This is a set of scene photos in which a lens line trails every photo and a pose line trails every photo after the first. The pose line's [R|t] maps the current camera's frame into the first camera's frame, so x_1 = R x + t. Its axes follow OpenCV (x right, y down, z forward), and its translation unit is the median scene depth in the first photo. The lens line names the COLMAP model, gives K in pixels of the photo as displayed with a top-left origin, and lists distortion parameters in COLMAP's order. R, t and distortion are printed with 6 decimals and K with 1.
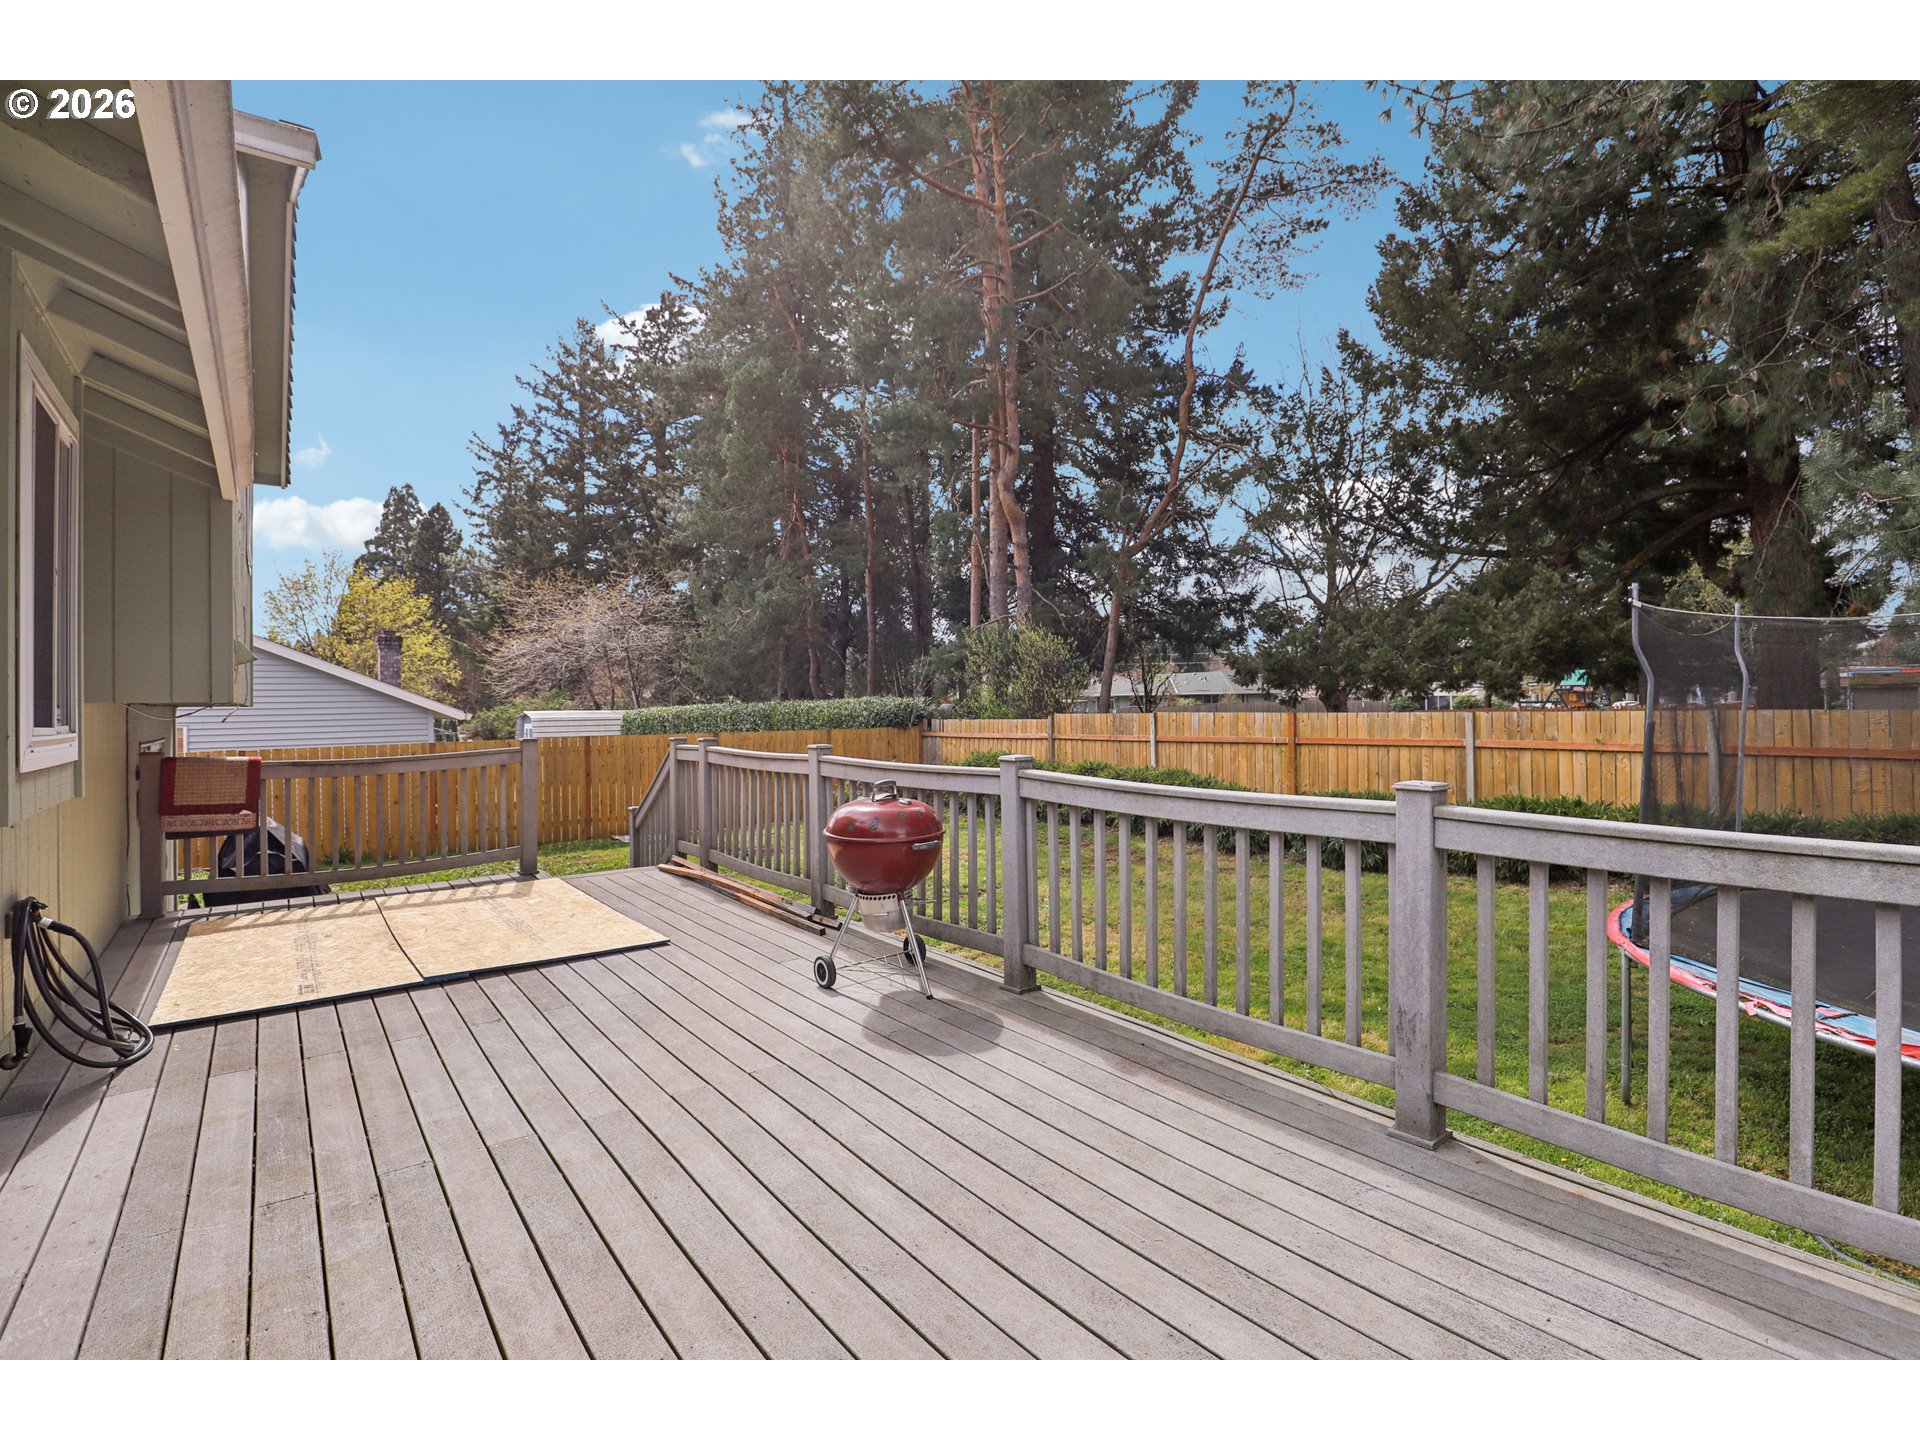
lens RADIAL K [[890.0, 0, 979.2], [0, 890.0, 692.4], [0, 0, 1]] dist [-0.002326, -0.000331]
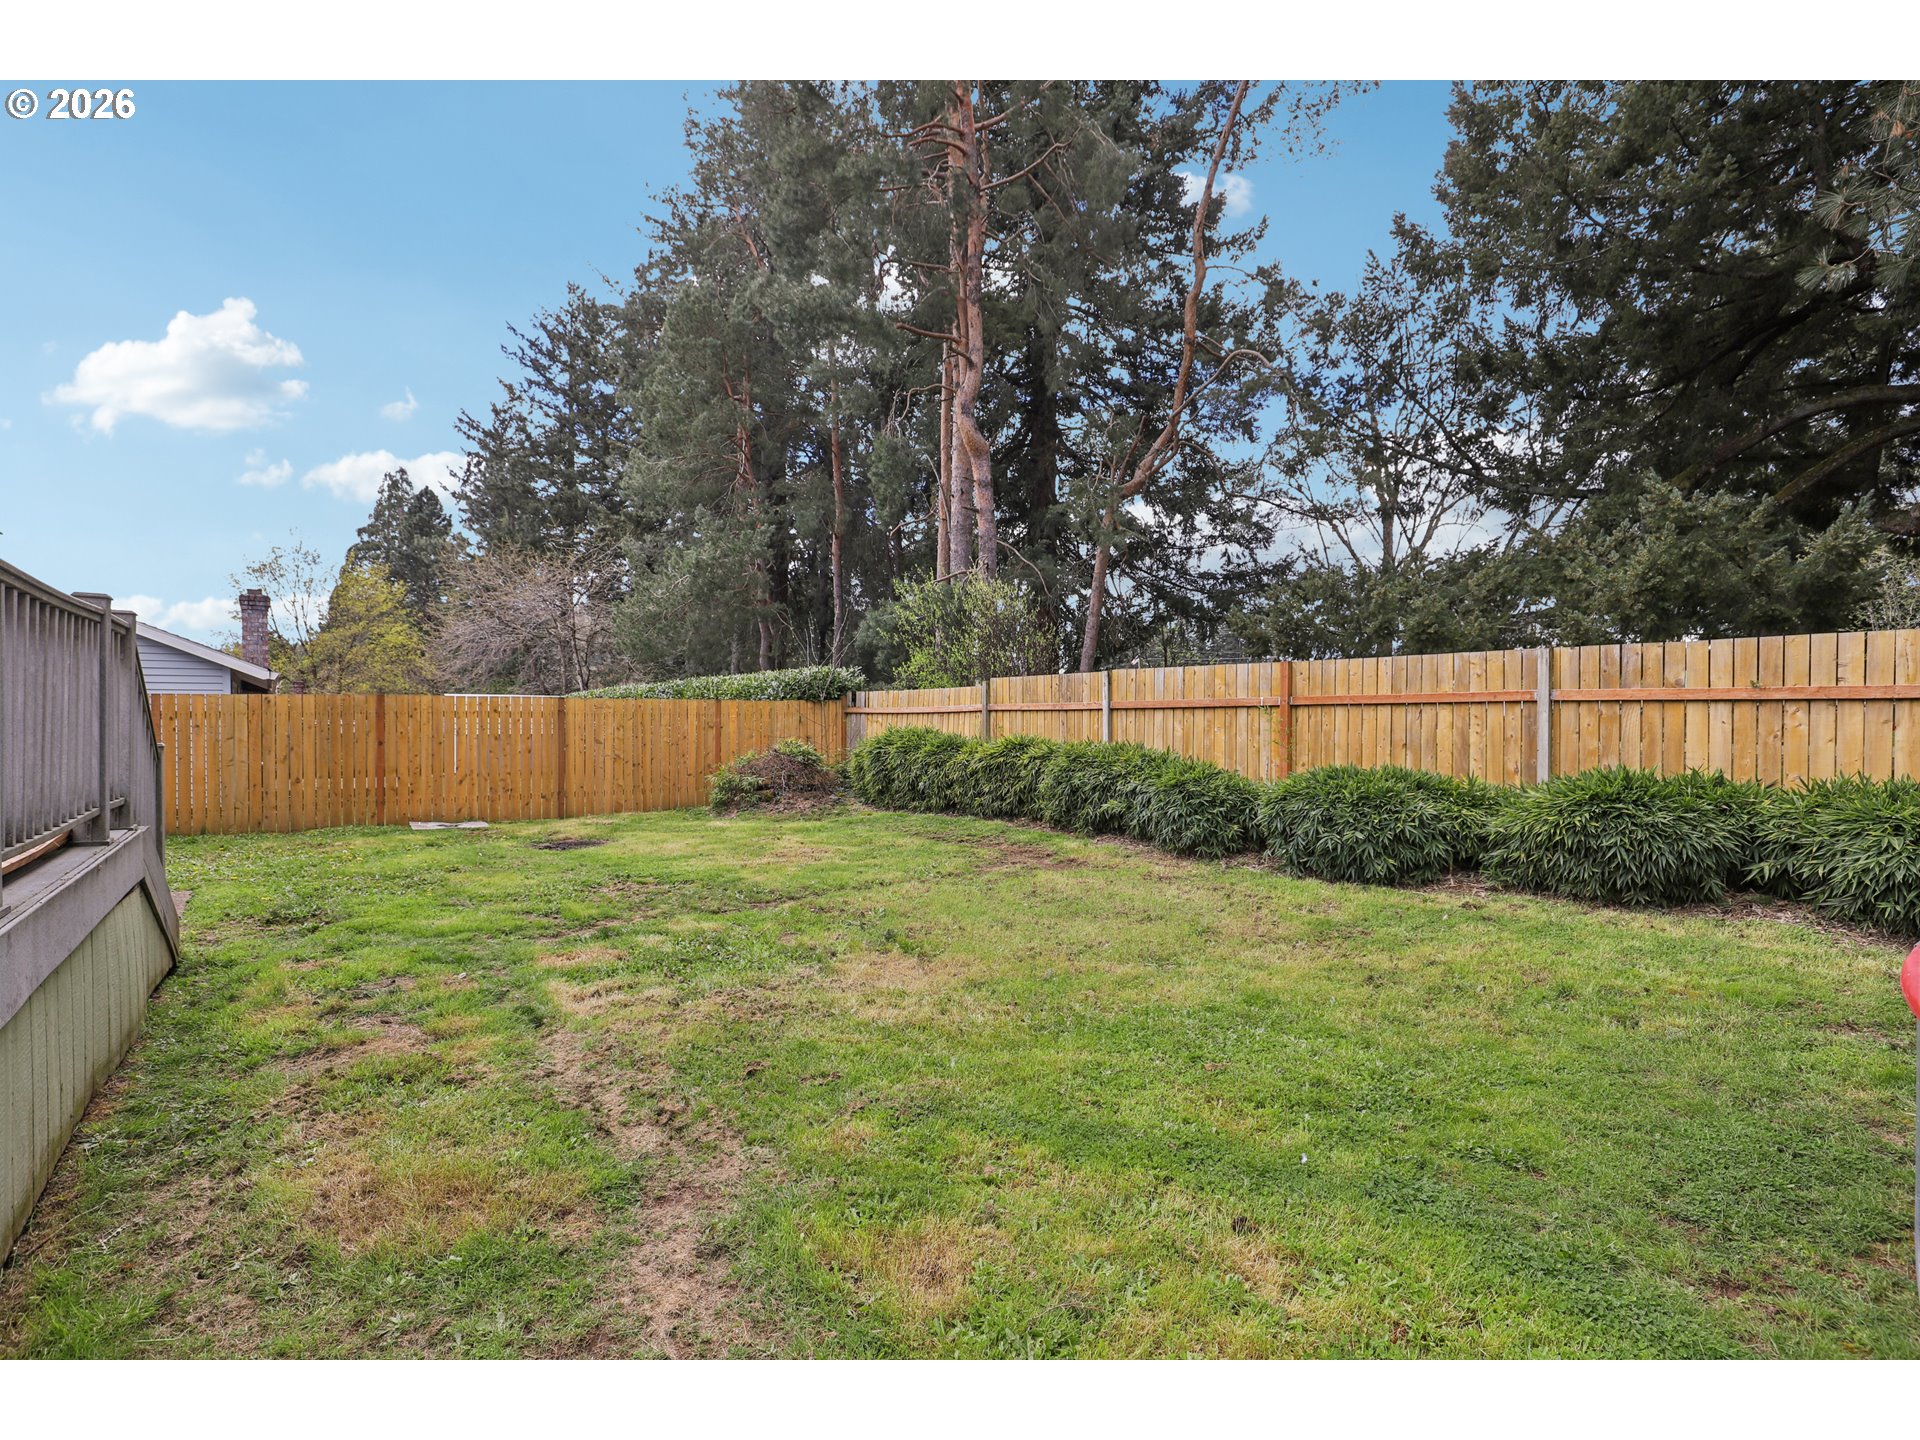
lens RADIAL K [[936.0, 0, 975.0], [0, 936.0, 723.4], [0, 0, 1]] dist [-0.003036, 0.000151]
pose [[0.998618, 0.015313, -0.050278, 0.051978], [-0.014332, 0.999701, 0.019826, 0.021913], [0.050567, -0.019078, 0.998538, 0.089741]]
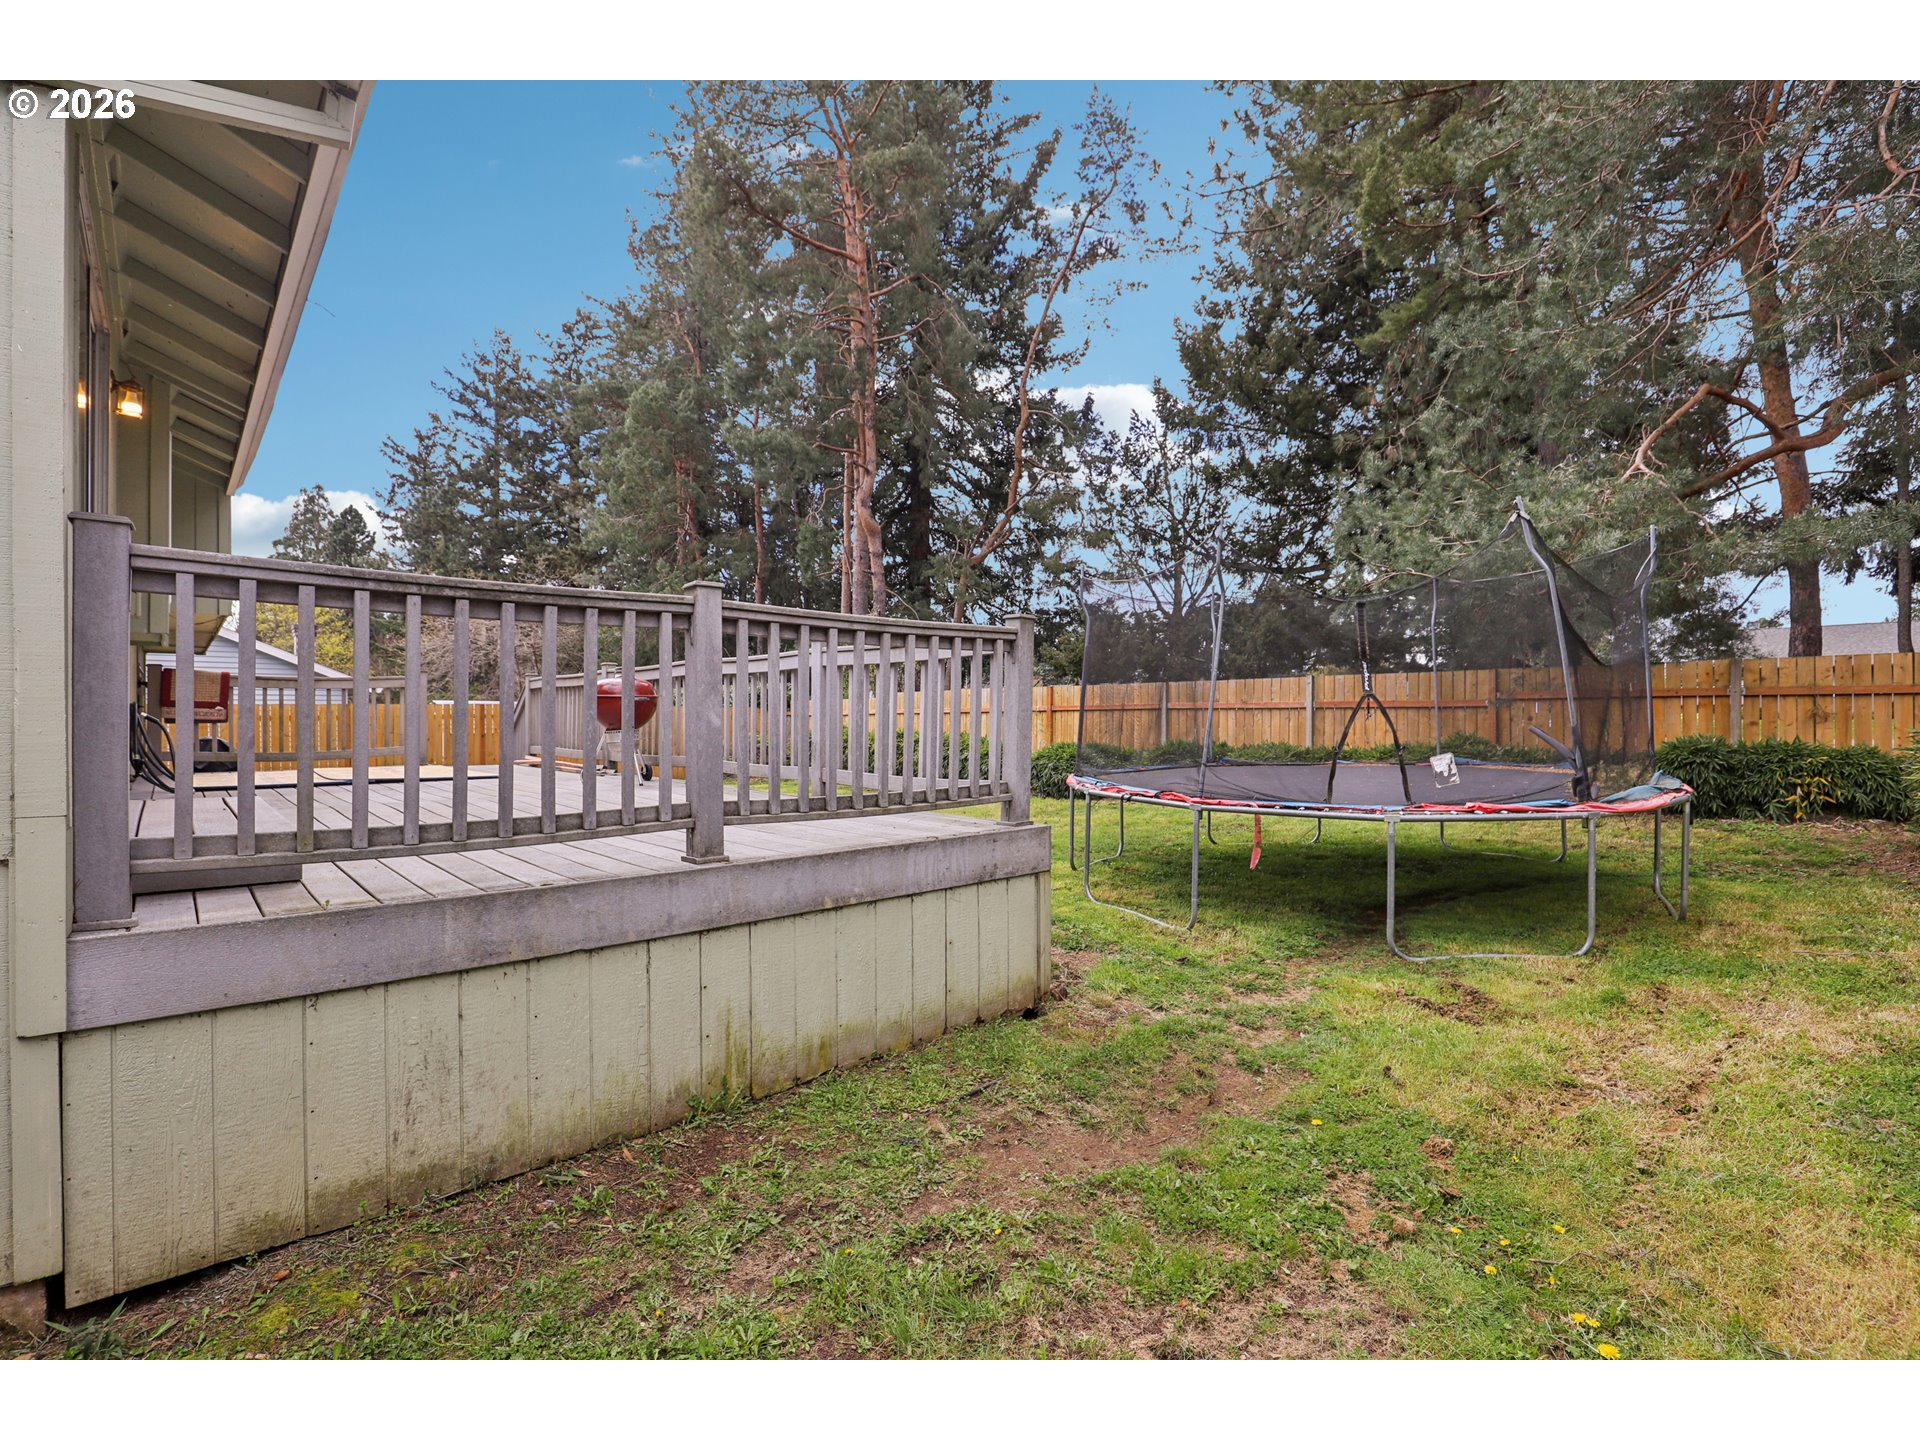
lens RADIAL K [[880.1, 0, 960.0], [0, 880.1, 720.0], [0, 0, 1]] dist [-0.002169, 0.000049]
pose [[0.998069, 0.013229, 0.060697, 0.054496], [-0.014004, 0.999825, 0.012375, 0.020989], [-0.060523, -0.013201, 0.998080, -0.092631]]
